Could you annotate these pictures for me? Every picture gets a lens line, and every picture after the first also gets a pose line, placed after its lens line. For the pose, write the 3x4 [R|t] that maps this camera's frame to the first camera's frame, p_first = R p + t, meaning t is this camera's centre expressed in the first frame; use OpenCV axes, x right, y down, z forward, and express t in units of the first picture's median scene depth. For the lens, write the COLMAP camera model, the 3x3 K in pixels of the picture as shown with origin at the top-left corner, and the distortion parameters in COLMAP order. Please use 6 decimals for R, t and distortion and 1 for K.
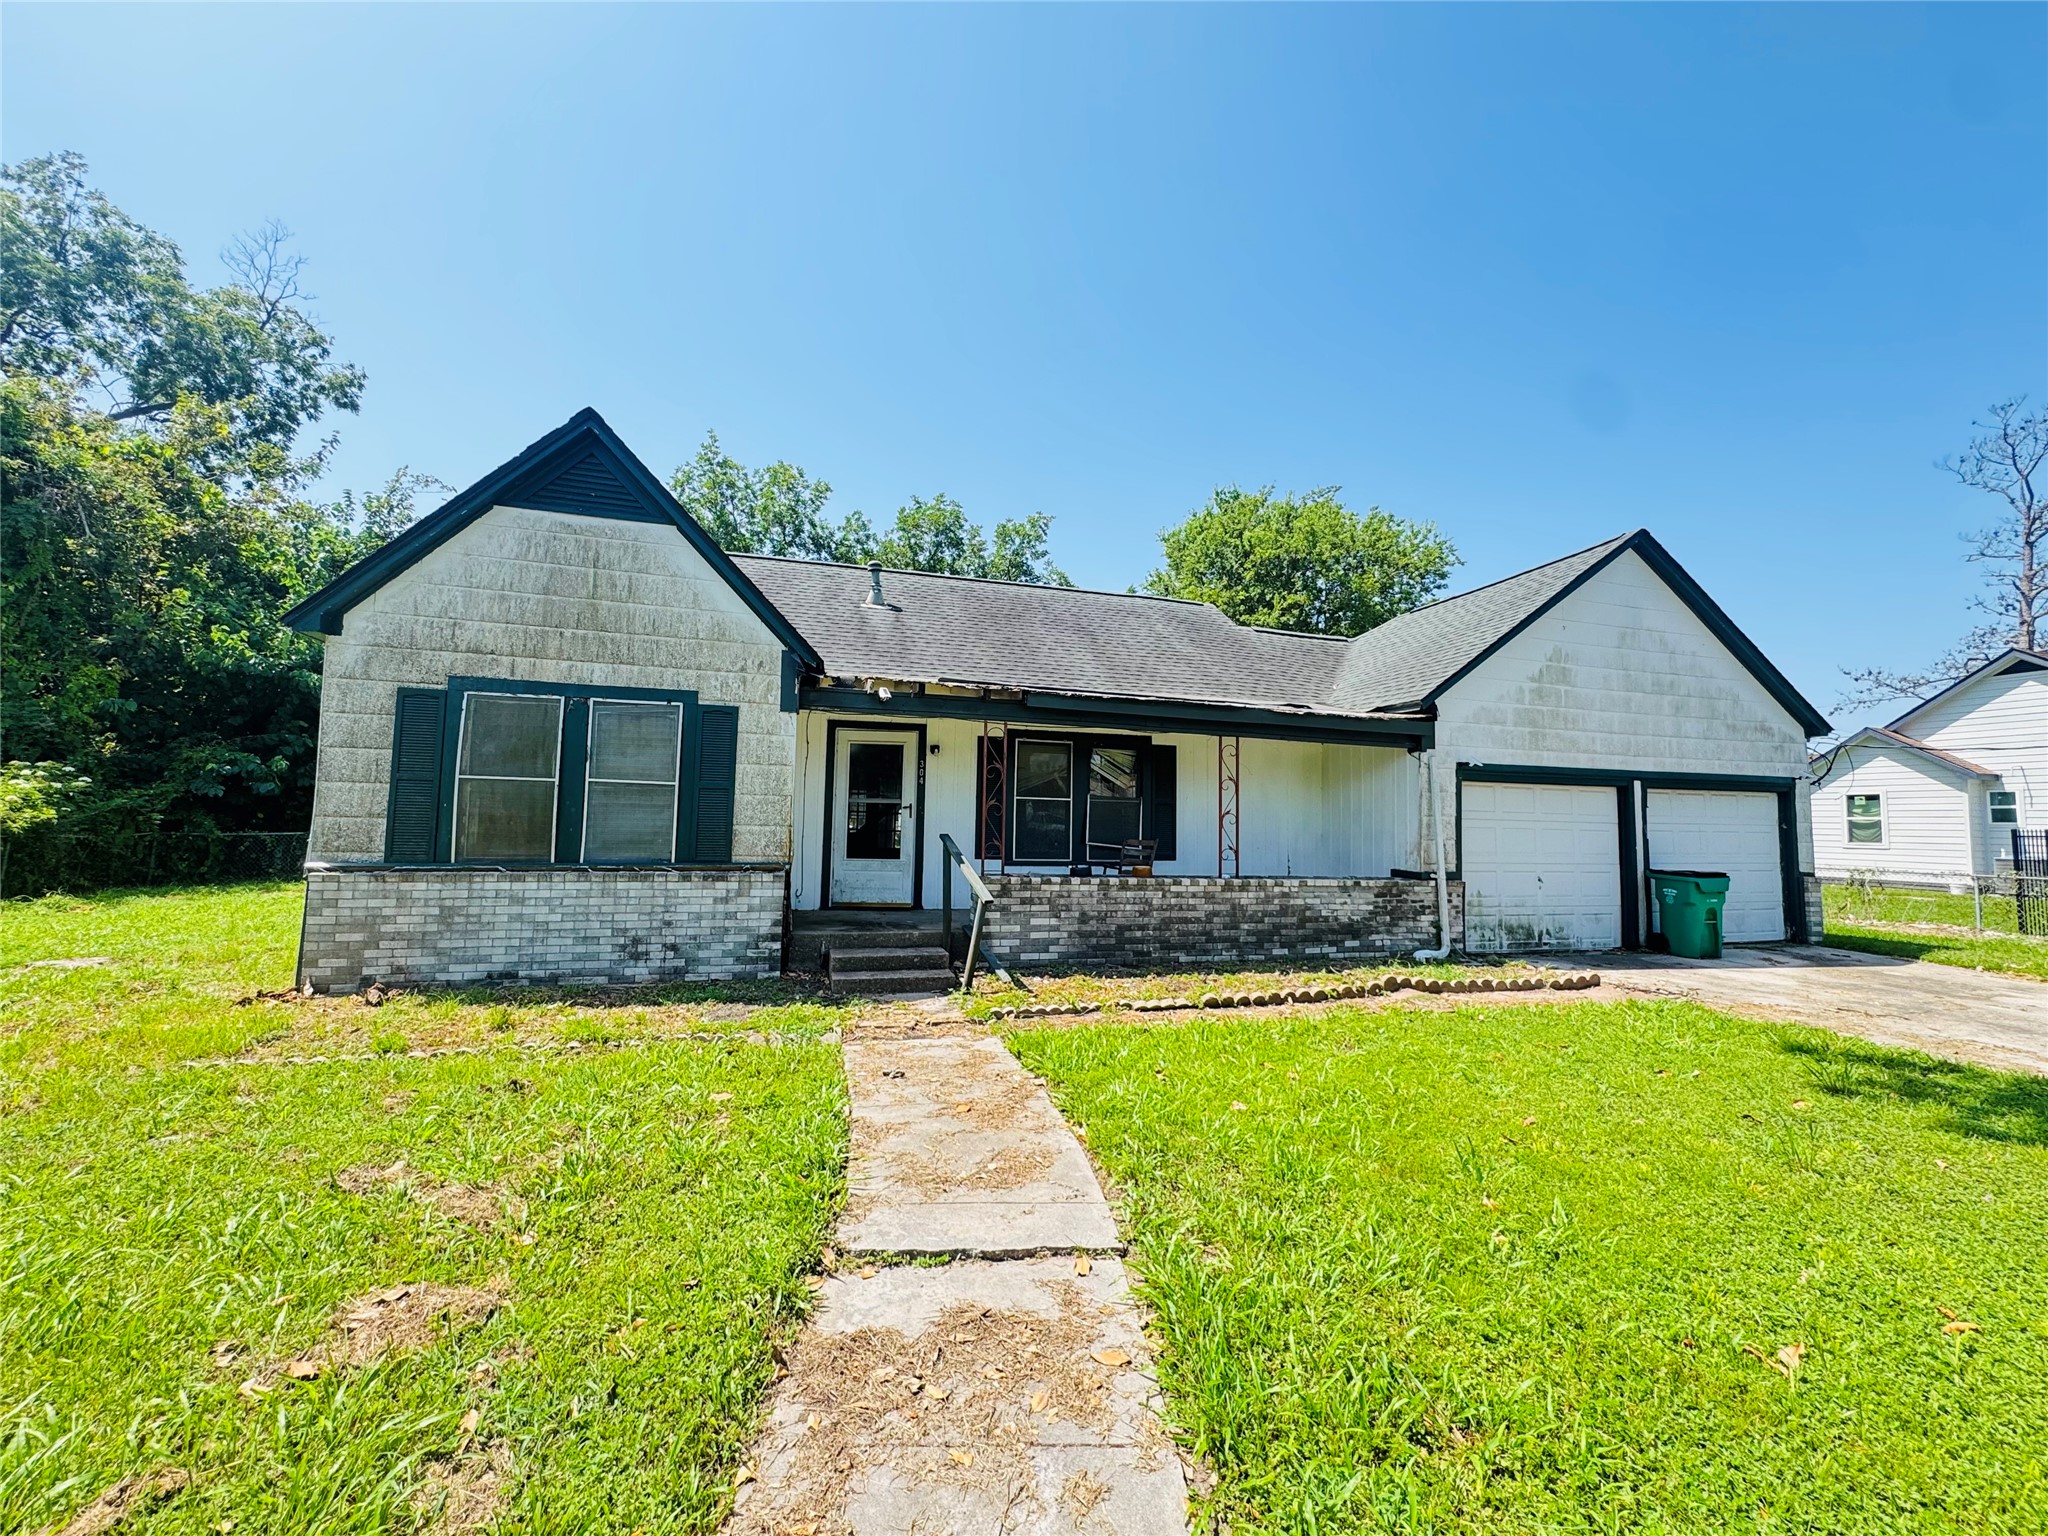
lens RADIAL K [[818.6, 0, 1025.6], [0, 818.6, 765.8], [0, 0, 1]] dist [-0.003115, 0.000539]
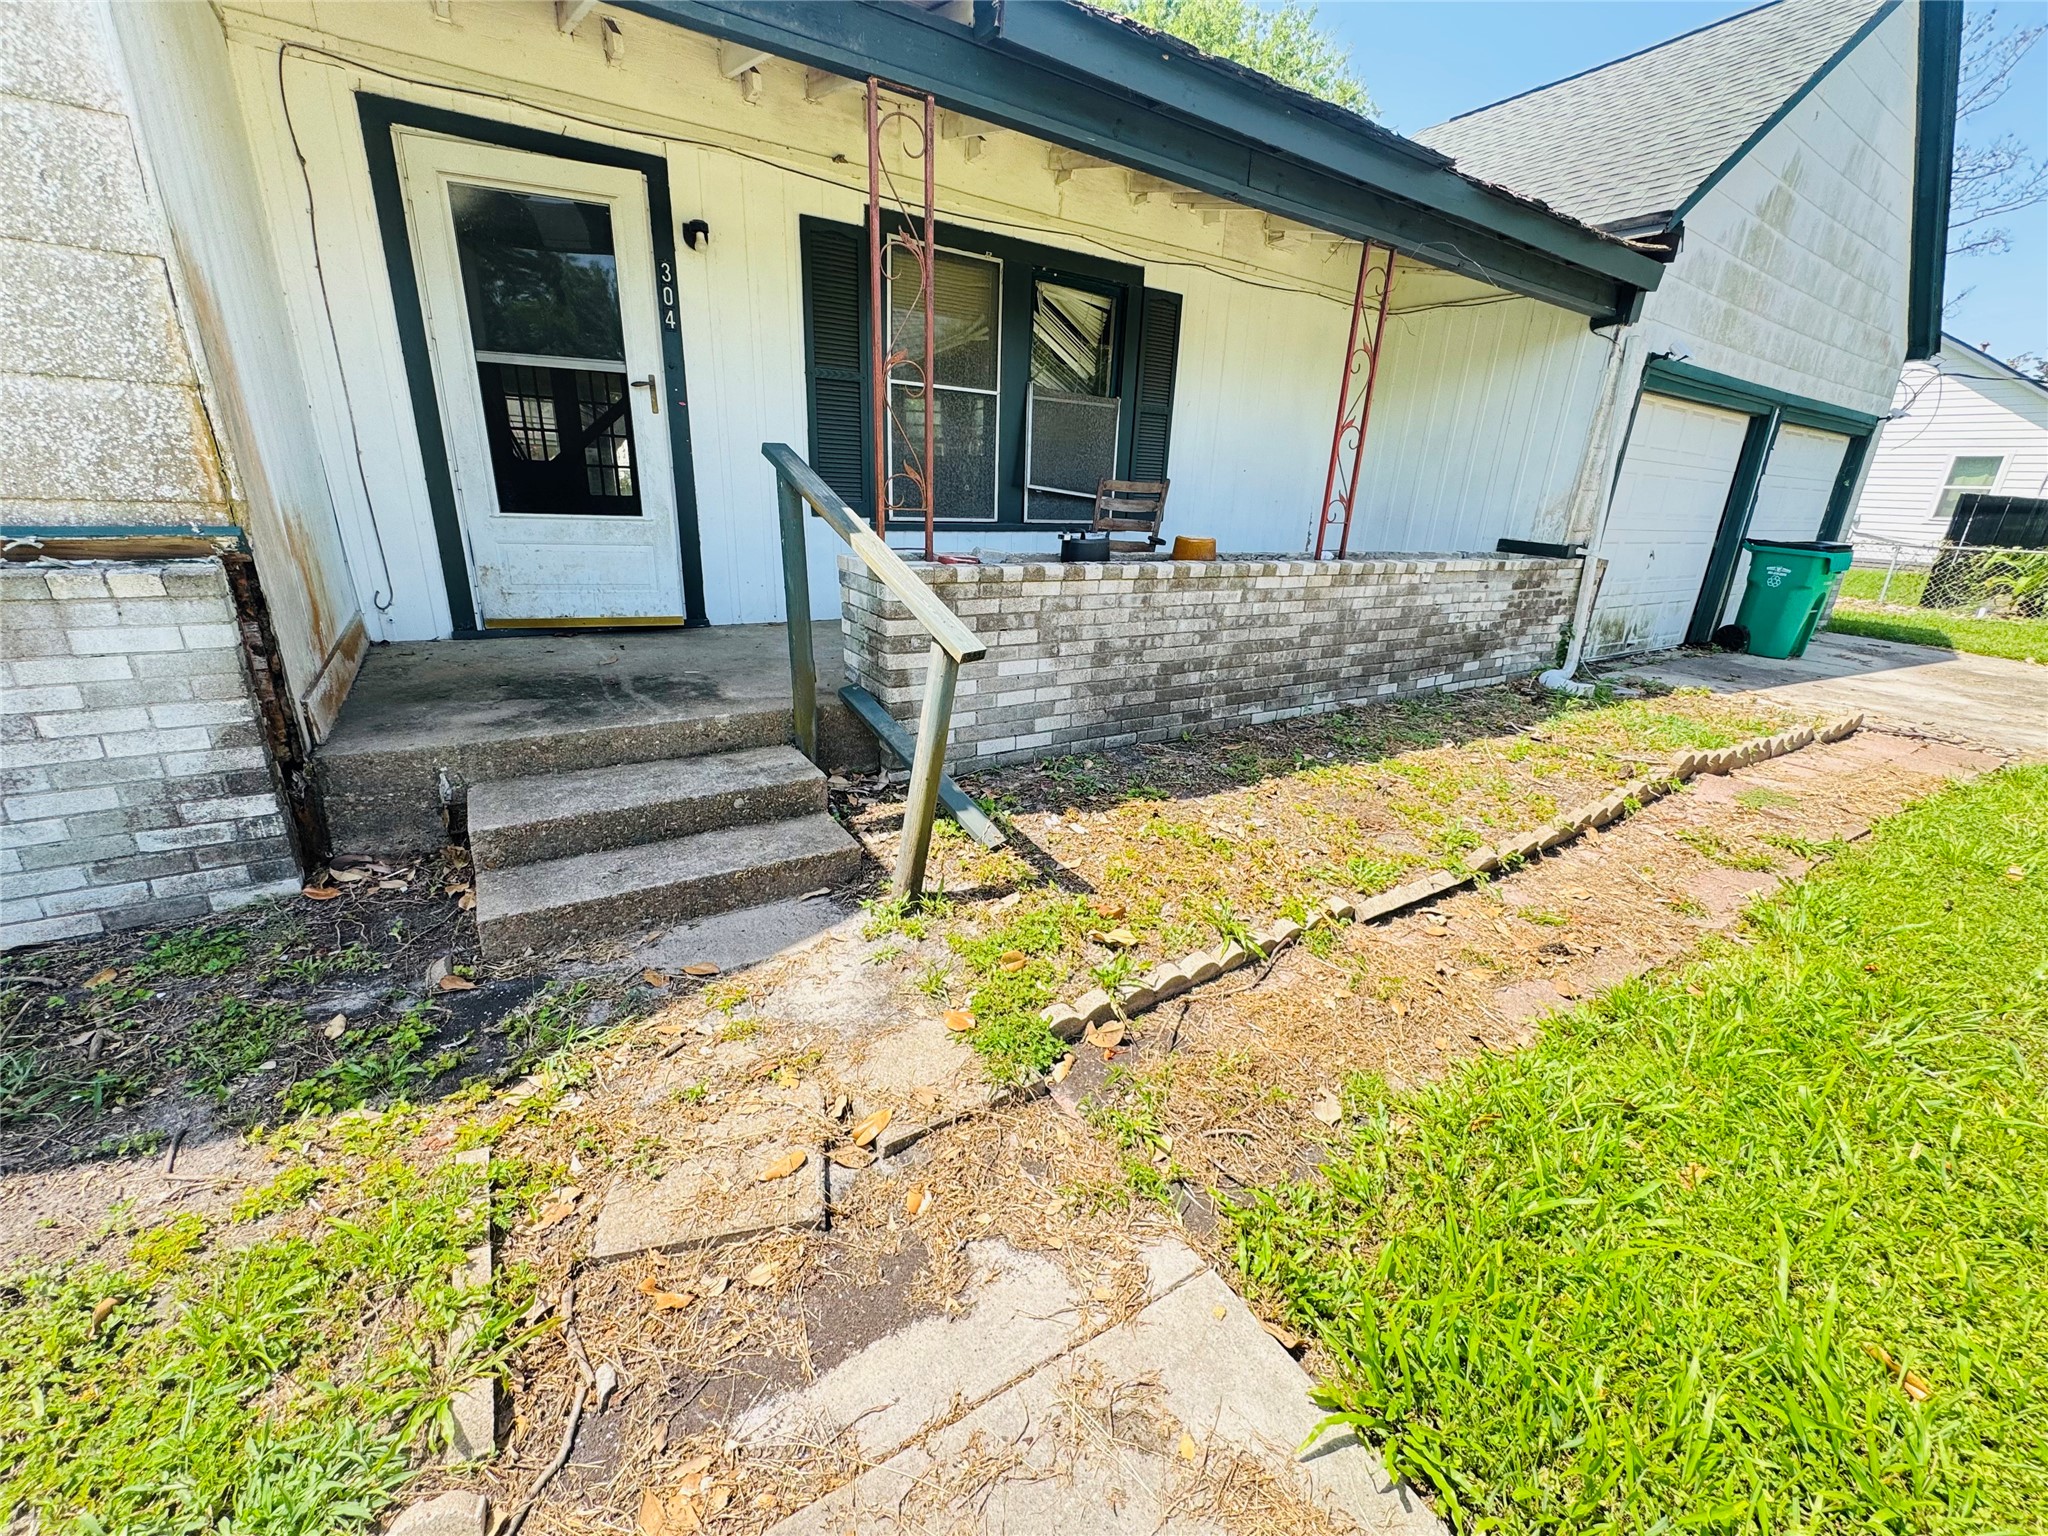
lens RADIAL K [[818.6, 0, 1023.7], [0, 818.6, 762.6], [0, 0, 1]] dist [-0.003115, 0.000539]
pose [[0.959301, -0.073026, 0.272779, -0.092818], [-0.041071, 0.919629, 0.390635, 0.060982], [-0.279382, -0.385940, 0.879202, 0.545861]]
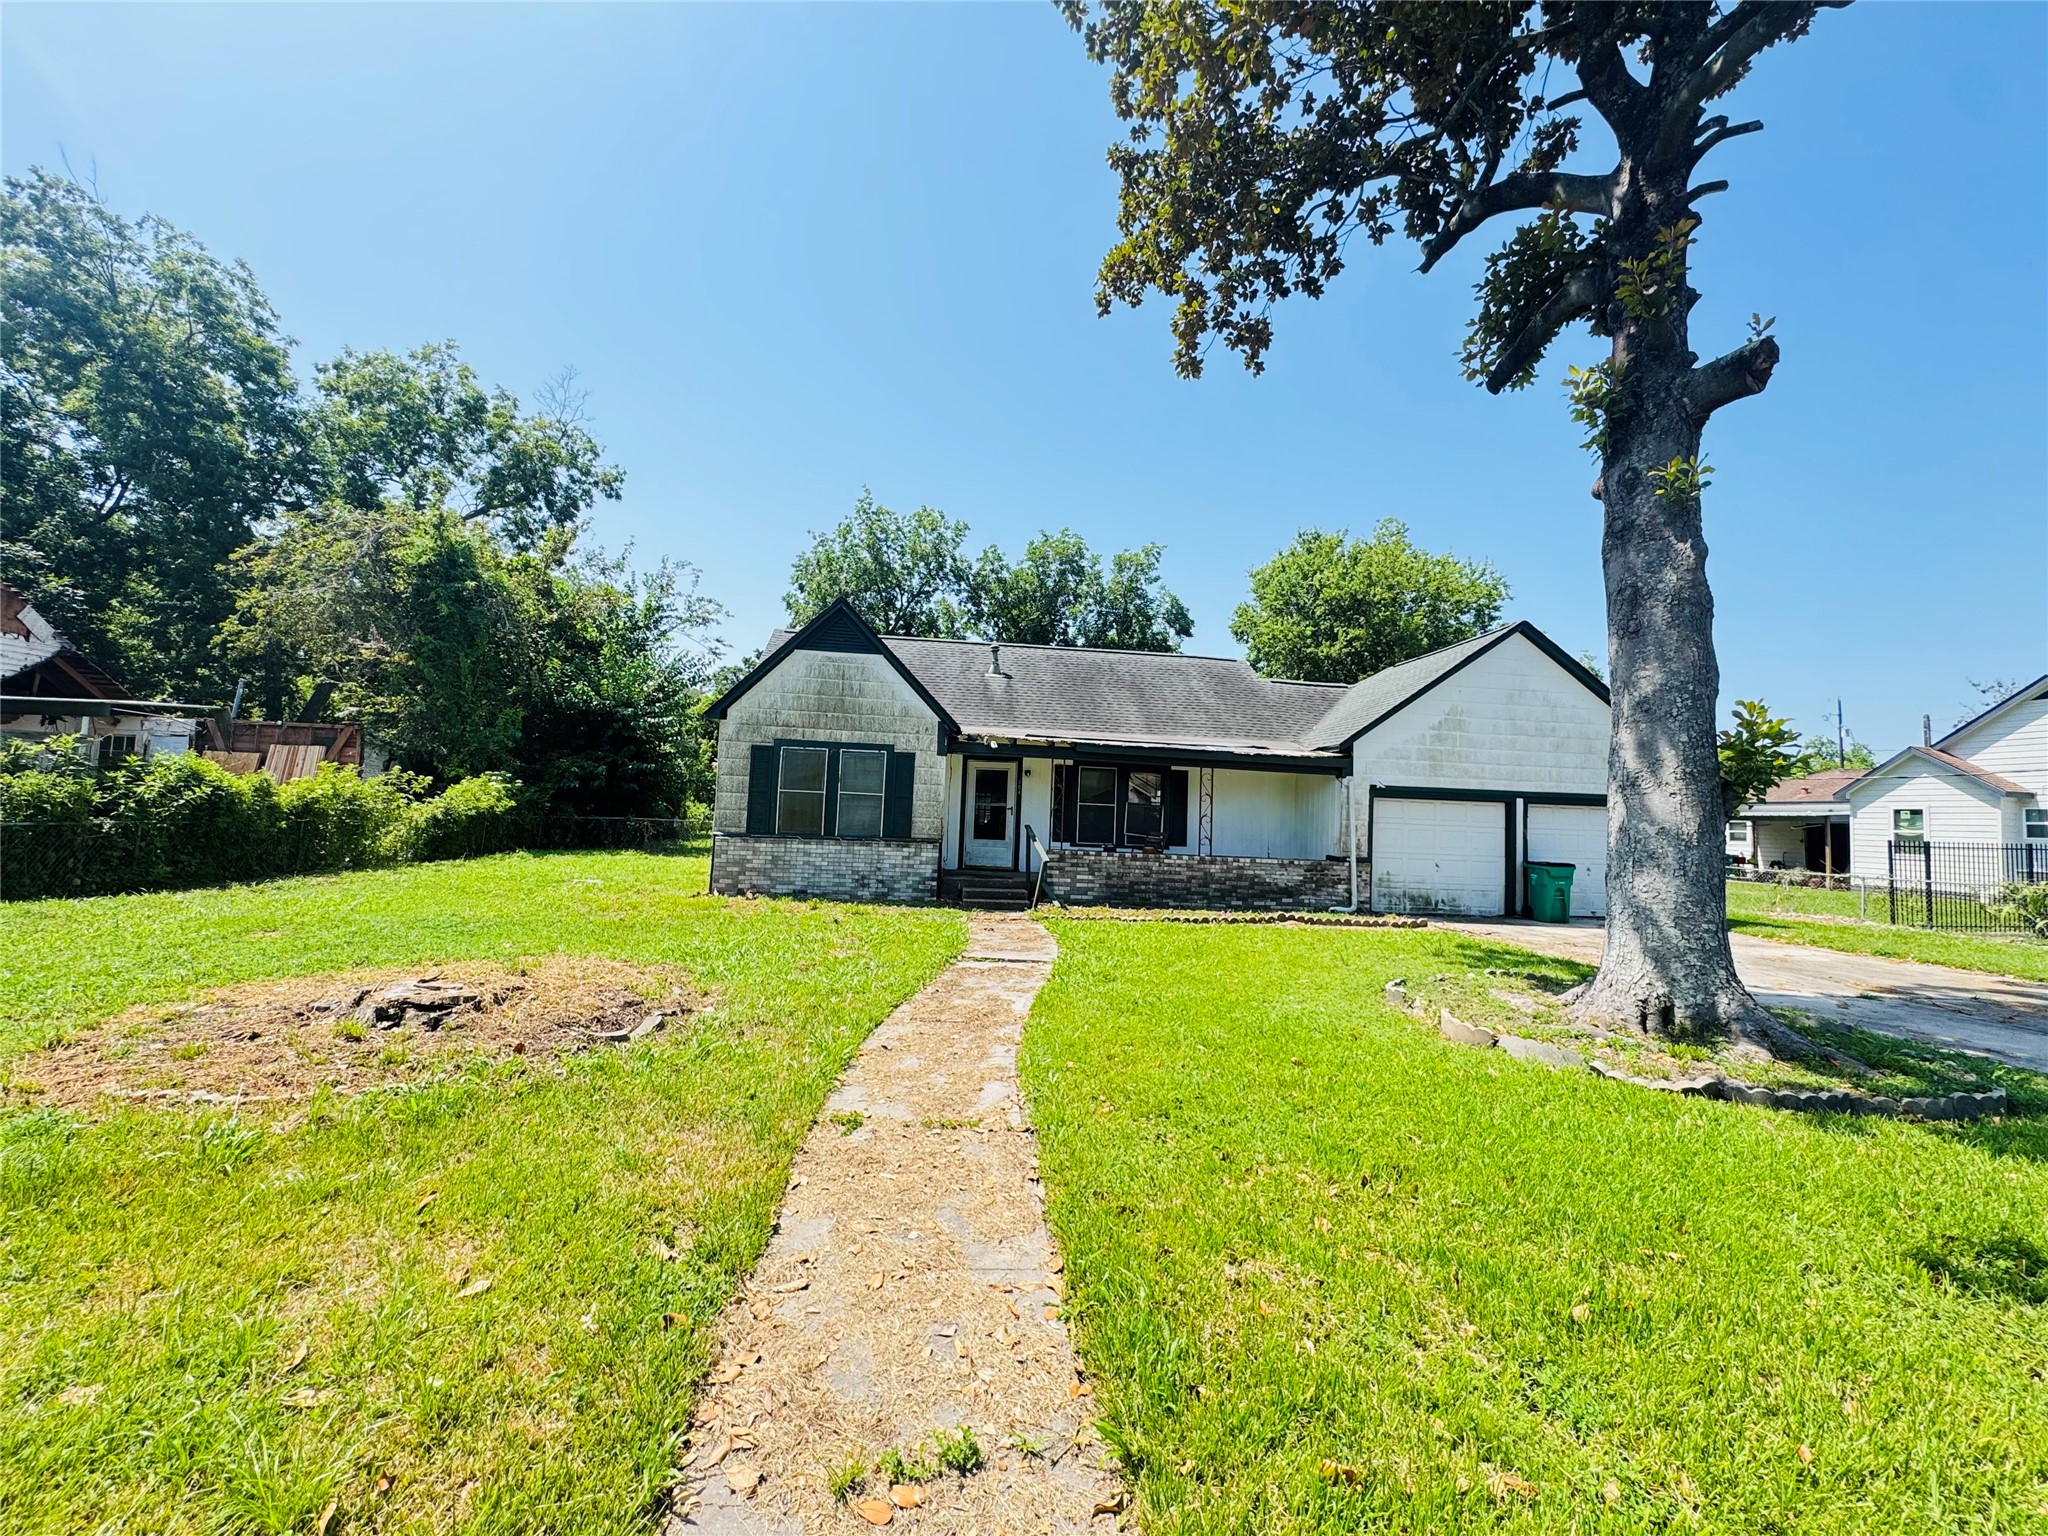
lens RADIAL K [[818.6, 0, 1025.0], [0, 818.6, 765.9], [0, 0, 1]] dist [-0.003115, 0.000539]
pose [[0.986356, 0.008490, -0.164405, 0.162921], [-0.008033, 0.999962, 0.003446, -0.043401], [0.164428, -0.002078, 0.986387, -0.647734]]
